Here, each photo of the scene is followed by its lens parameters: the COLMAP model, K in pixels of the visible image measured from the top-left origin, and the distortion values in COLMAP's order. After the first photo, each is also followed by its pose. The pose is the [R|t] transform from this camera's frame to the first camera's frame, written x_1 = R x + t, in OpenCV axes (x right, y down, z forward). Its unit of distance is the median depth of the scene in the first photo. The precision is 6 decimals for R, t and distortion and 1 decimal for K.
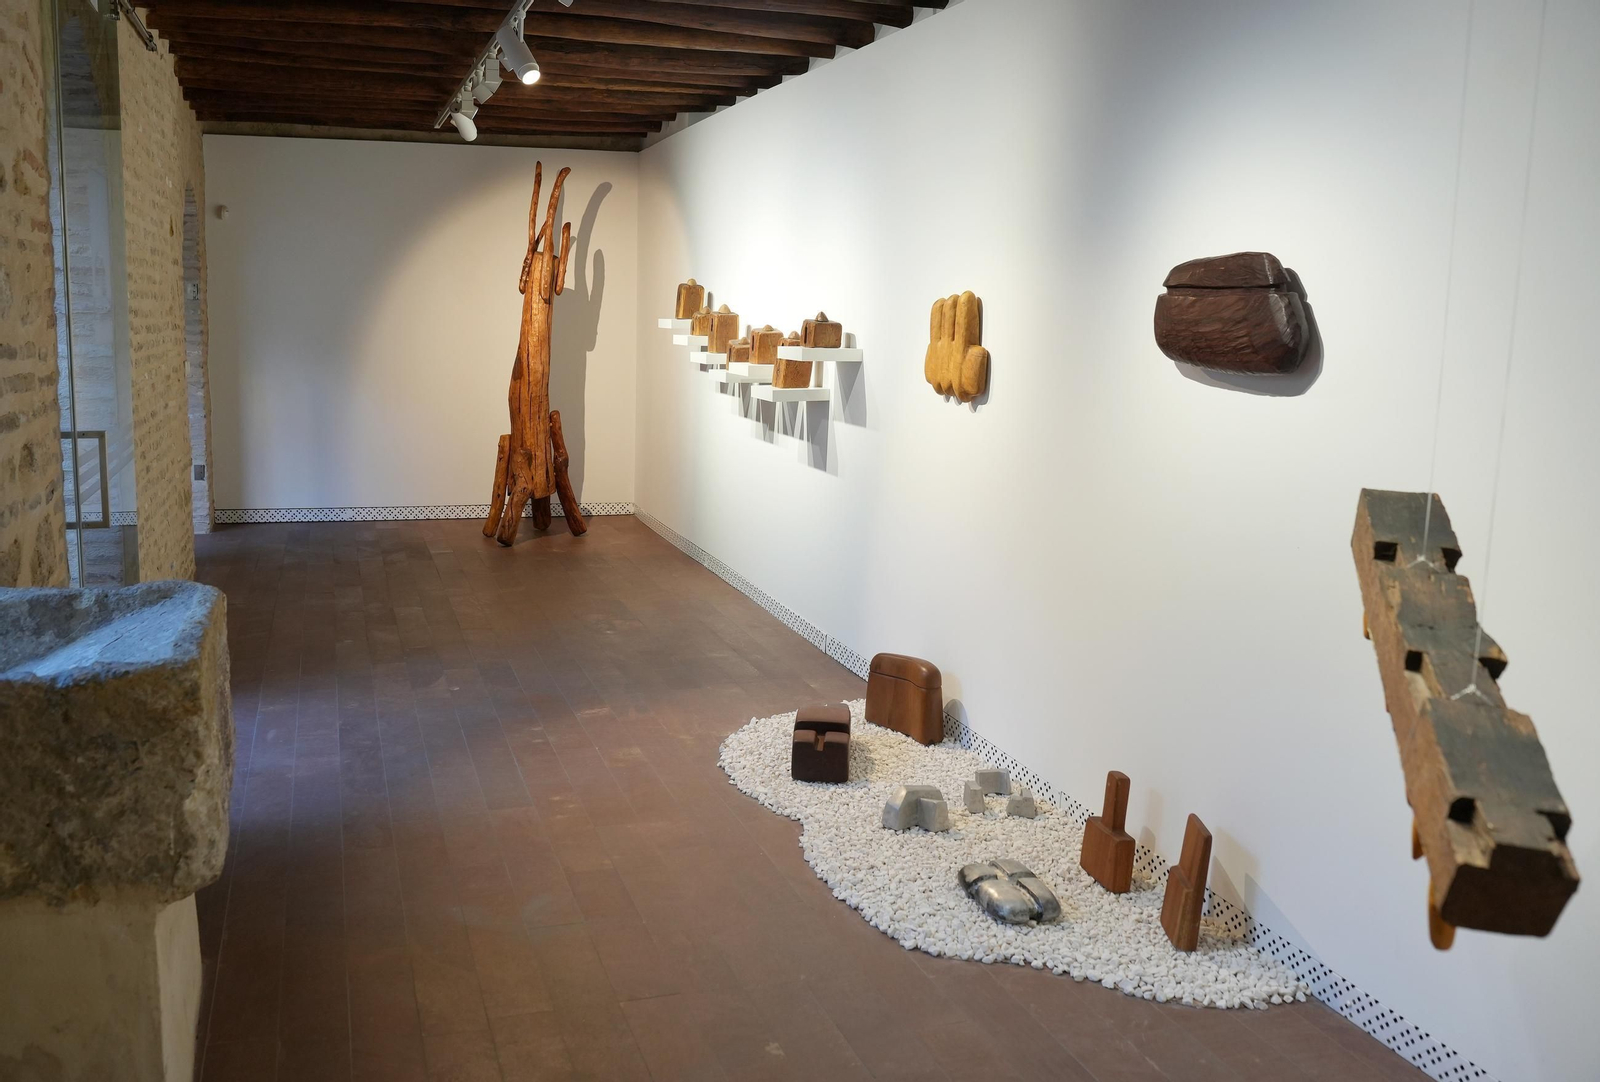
lens RADIAL K [[1293.6, 0, 746.3], [0, 1293.6, 532.9], [0, 0, 1]] dist [-0.100914, 0.054039]
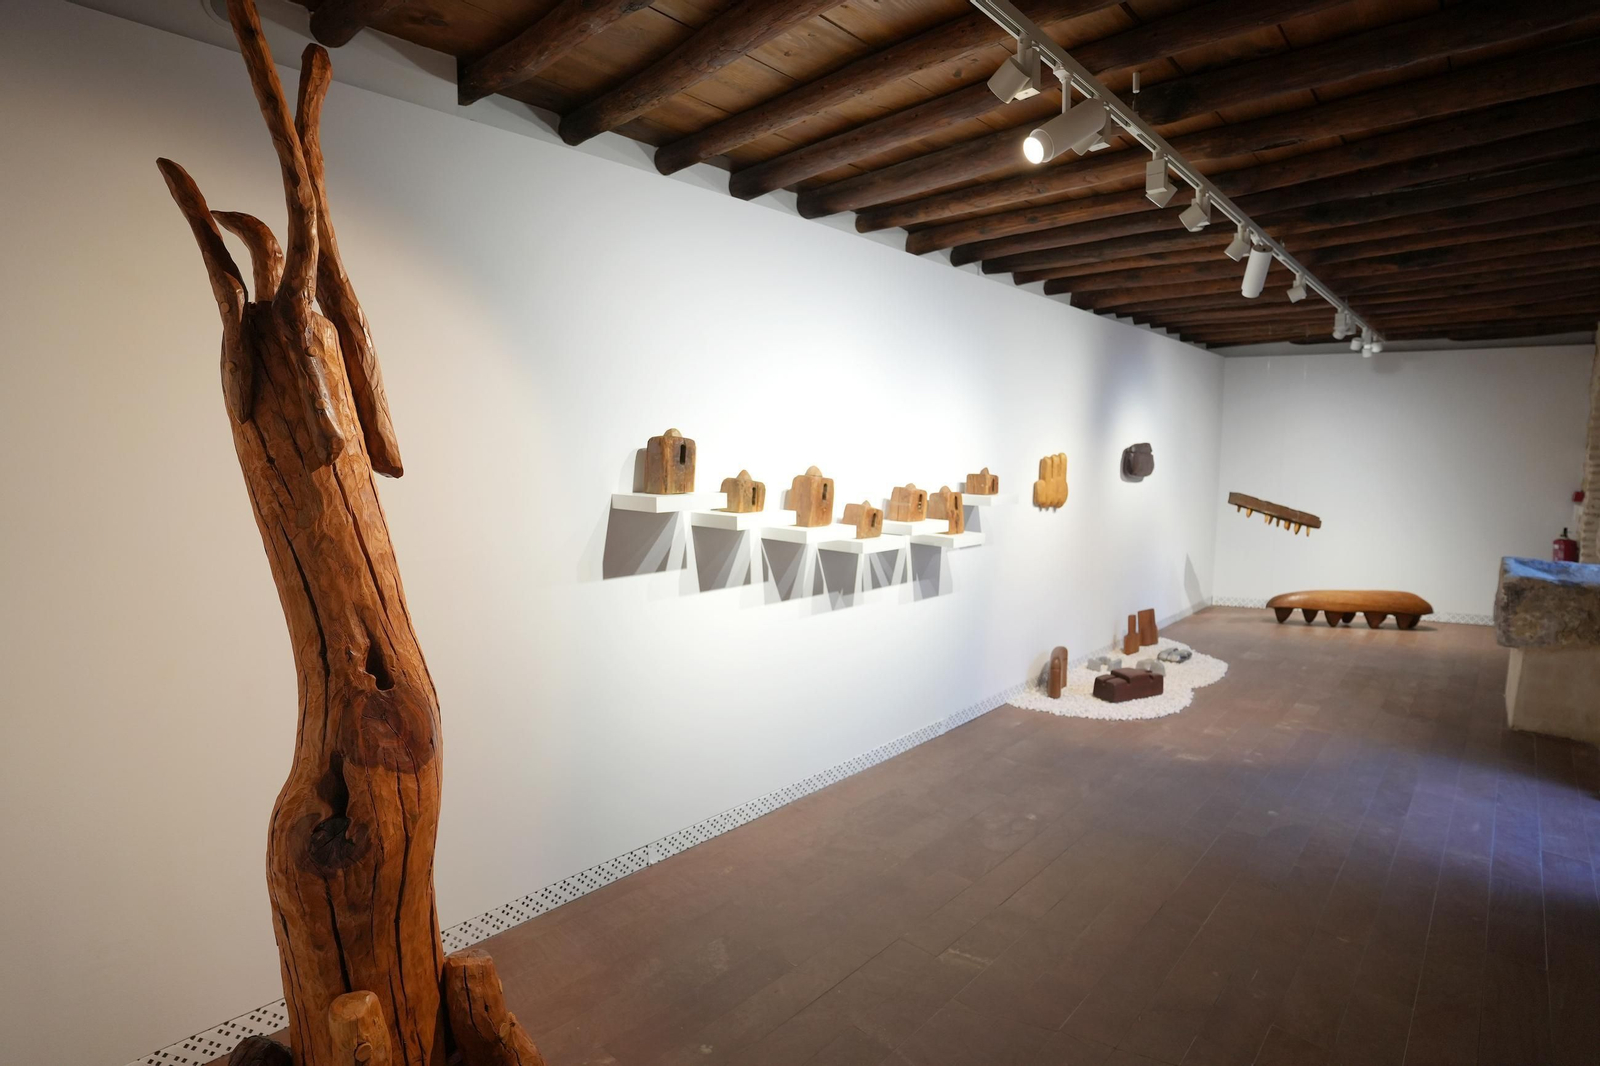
lens RADIAL K [[794.9, 0, 774.3], [0, 794.9, 537.0], [0, 0, 1]] dist [-0.087404, 0.042421]
pose [[-0.464113, -0.123272, 0.877156, -0.523884], [0.137705, 0.968188, 0.208926, -0.281907], [-0.875006, 0.217754, -0.432374, 1.452558]]
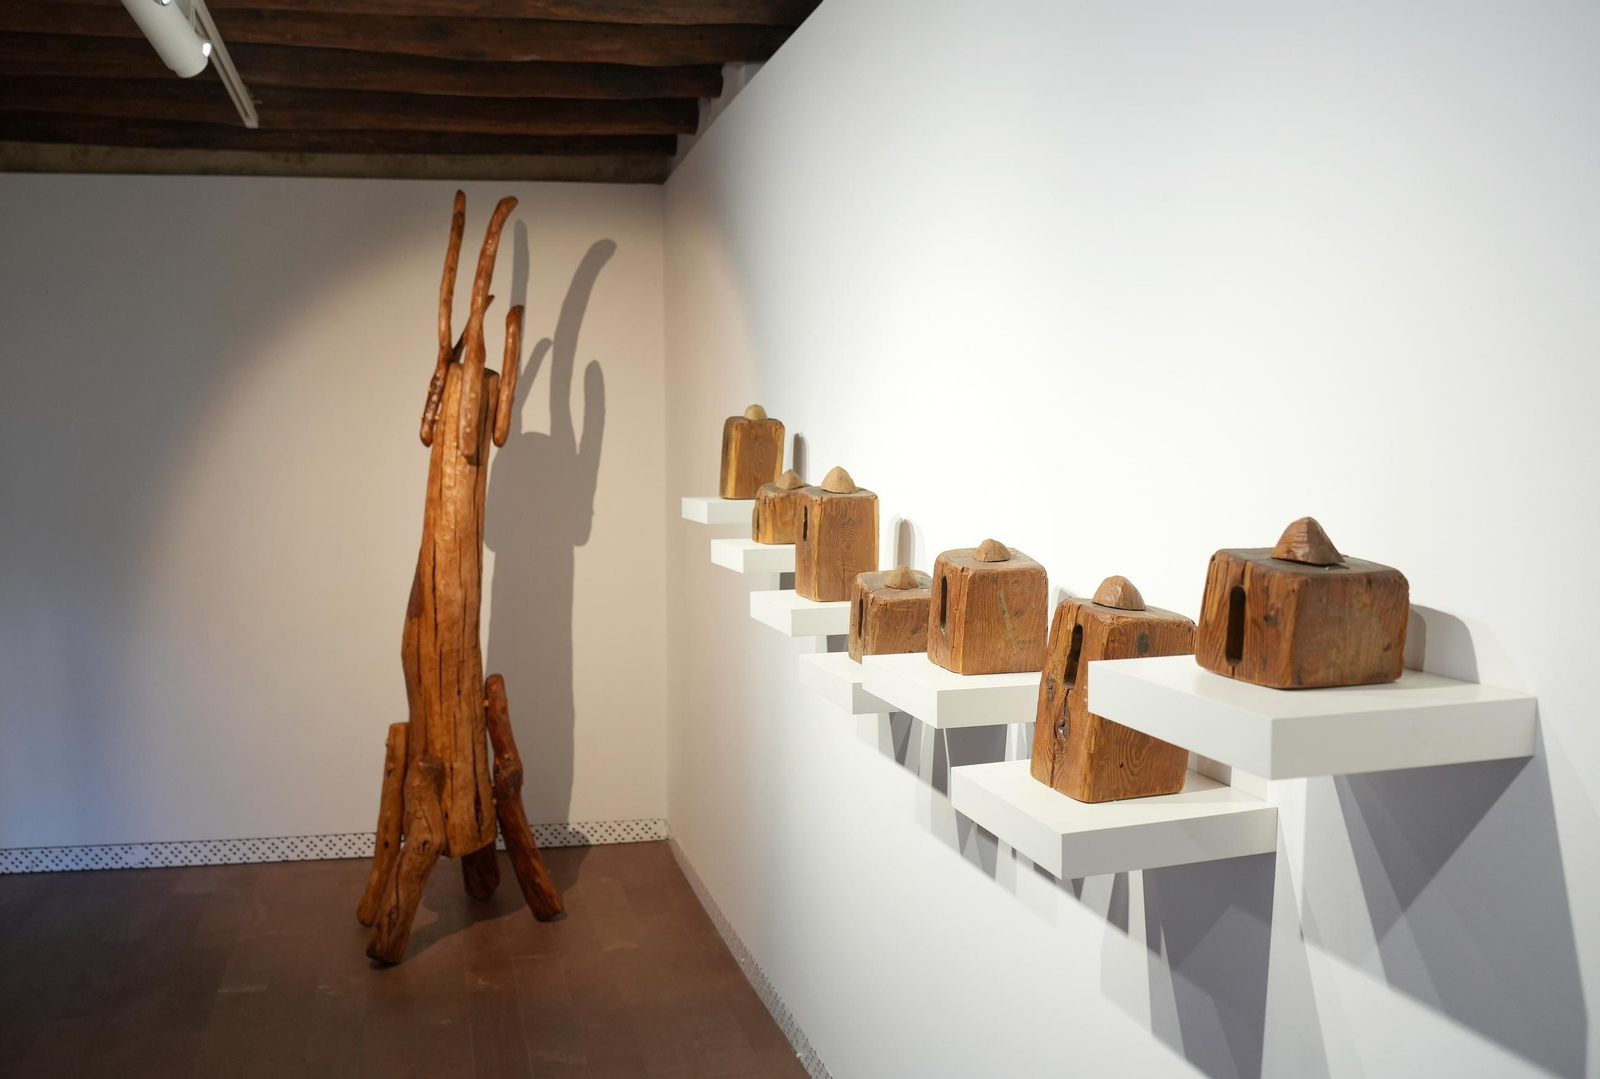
lens RADIAL K [[1353.0, 0, 749.2], [0, 1353.0, 519.8], [0, 0, 1]] dist [-0.070674, -0.004346]
pose [[0.997511, -0.024214, -0.066230, -0.019815], [0.016218, 0.992797, -0.118705, -0.135823], [0.068627, 0.117336, 0.990718, 0.716481]]
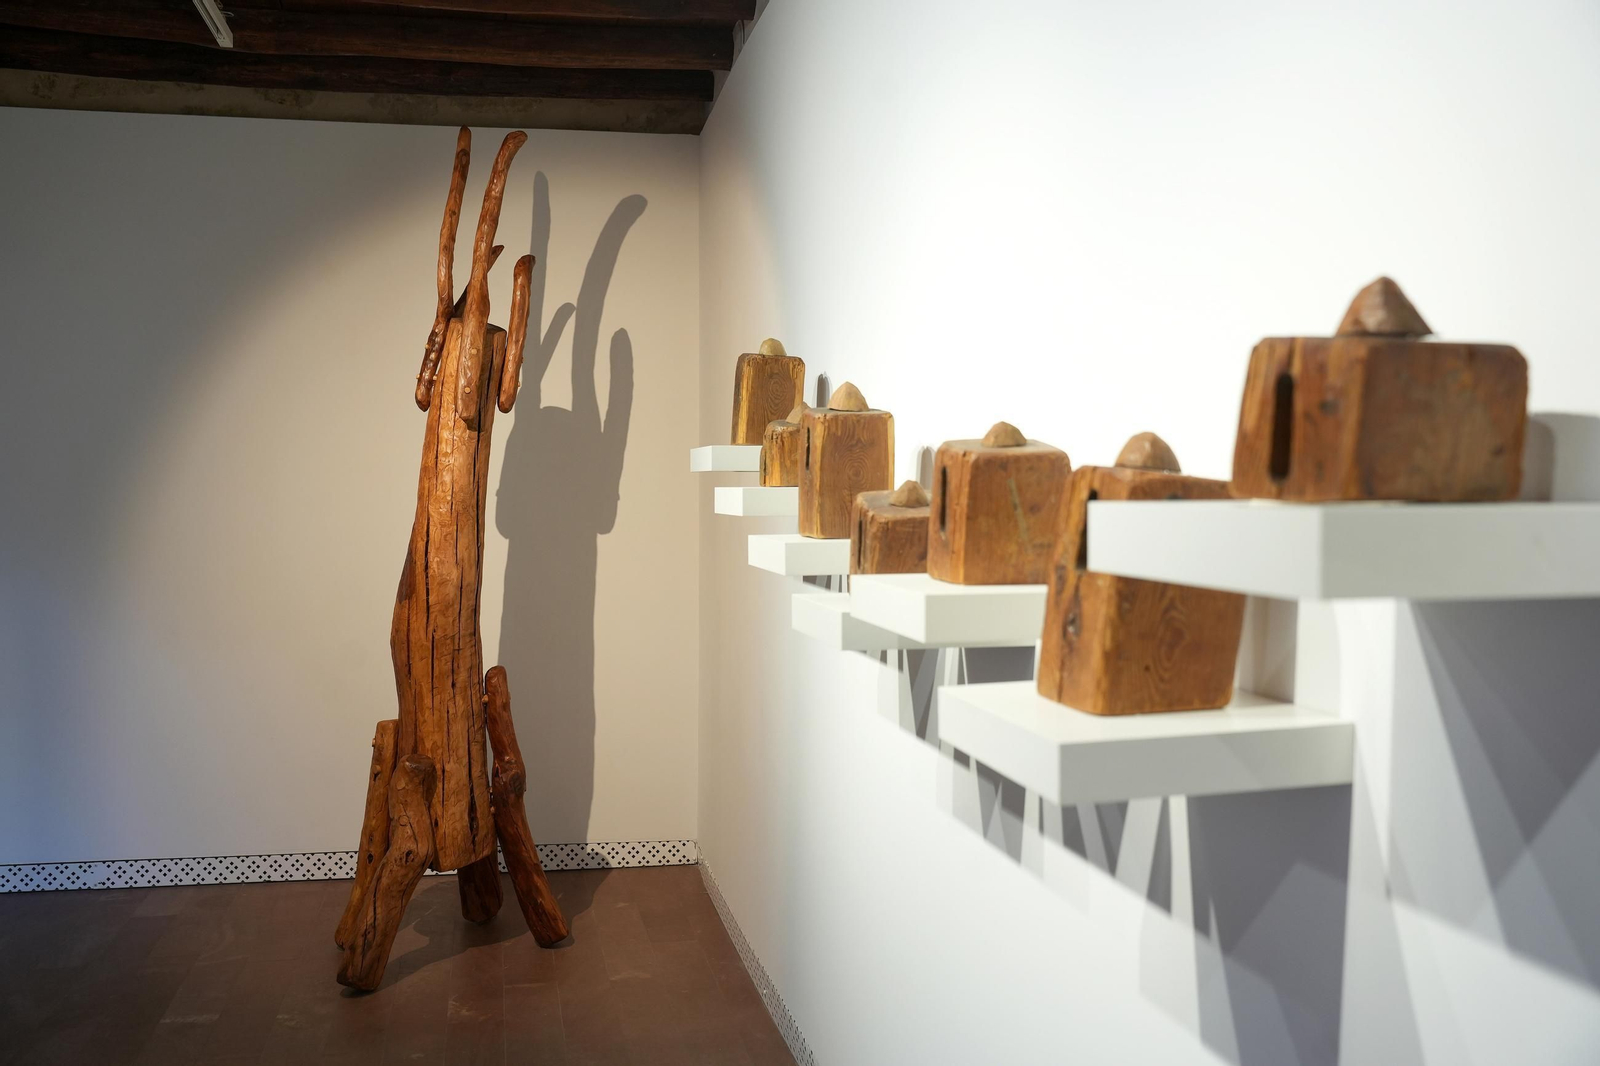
lens RADIAL K [[1424.0, 0, 800.0], [0, 1424.0, 533.0], [0, 0, 1]] dist [-0.010211, 0.006929]
pose [[0.996006, -0.015383, -0.087952, 0.001719], [0.003209, 0.990578, -0.136914, -0.108902], [0.089230, 0.136085, 0.986671, 0.769640]]
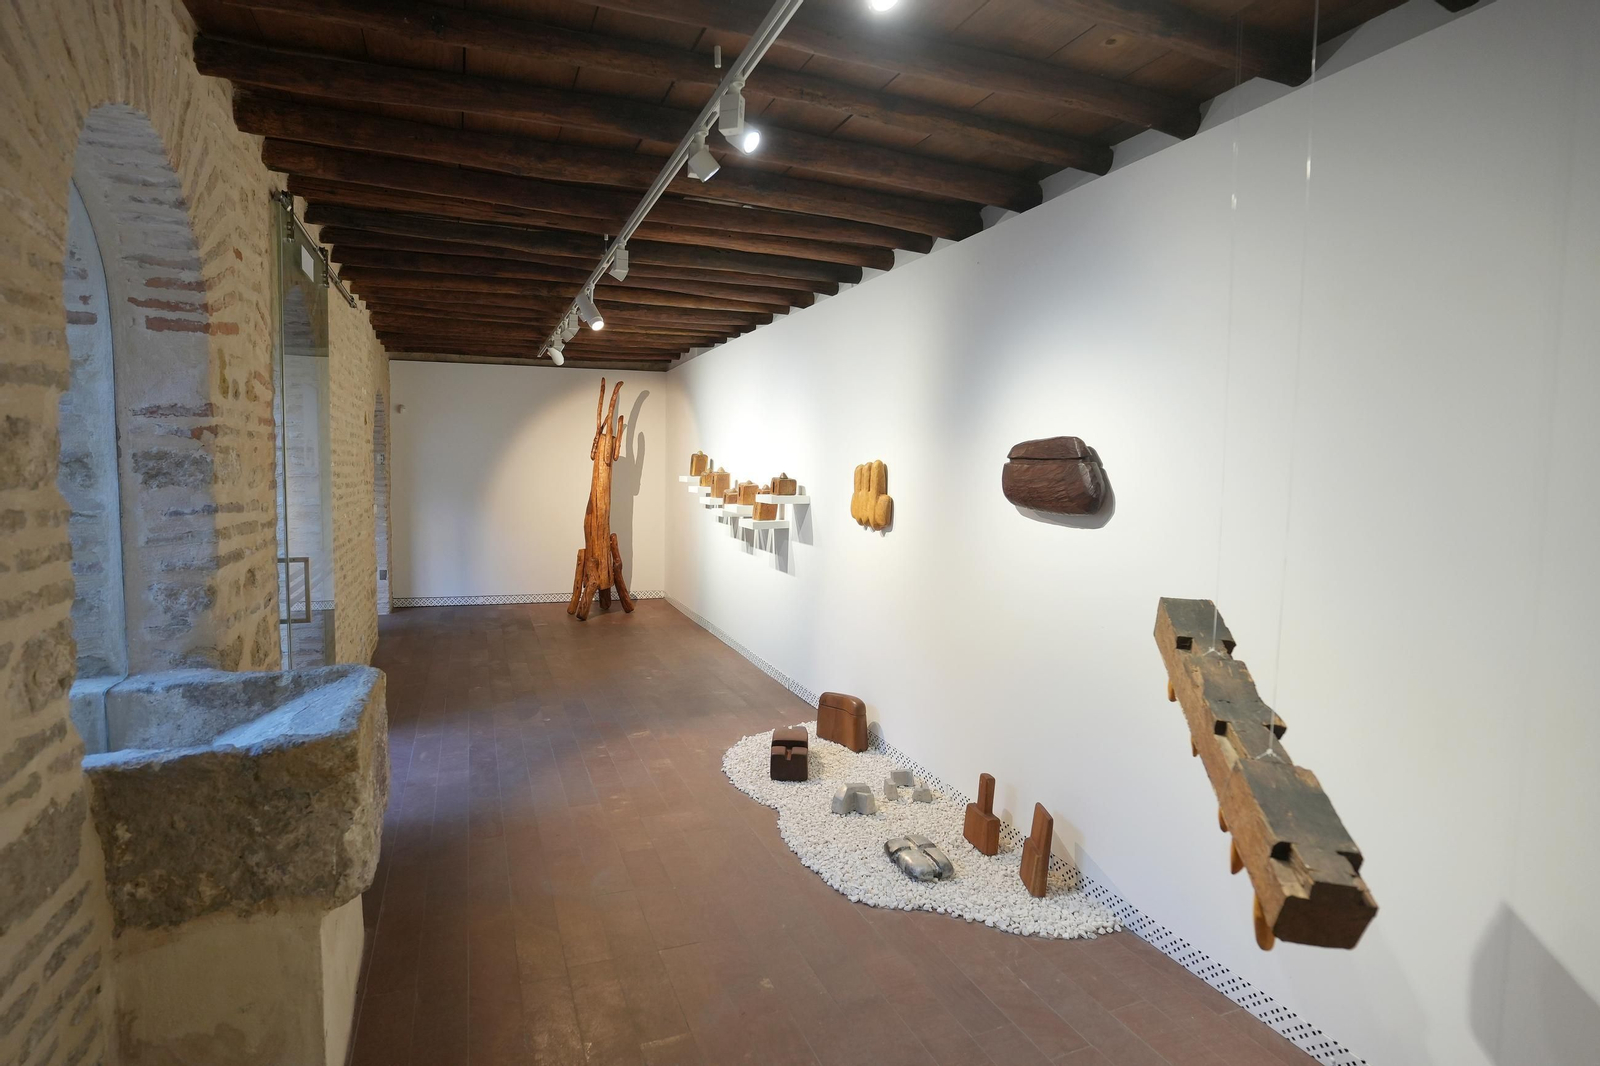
lens RADIAL K [[794.9, 0, 774.3], [0, 794.9, 537.0], [0, 0, 1]] dist [-0.087404, 0.042421]
pose [[0.998542, -0.011337, 0.052785, -0.004558], [0.015596, 0.996593, -0.080985, -0.013432], [-0.051687, 0.081690, 0.995317, 0.037716]]
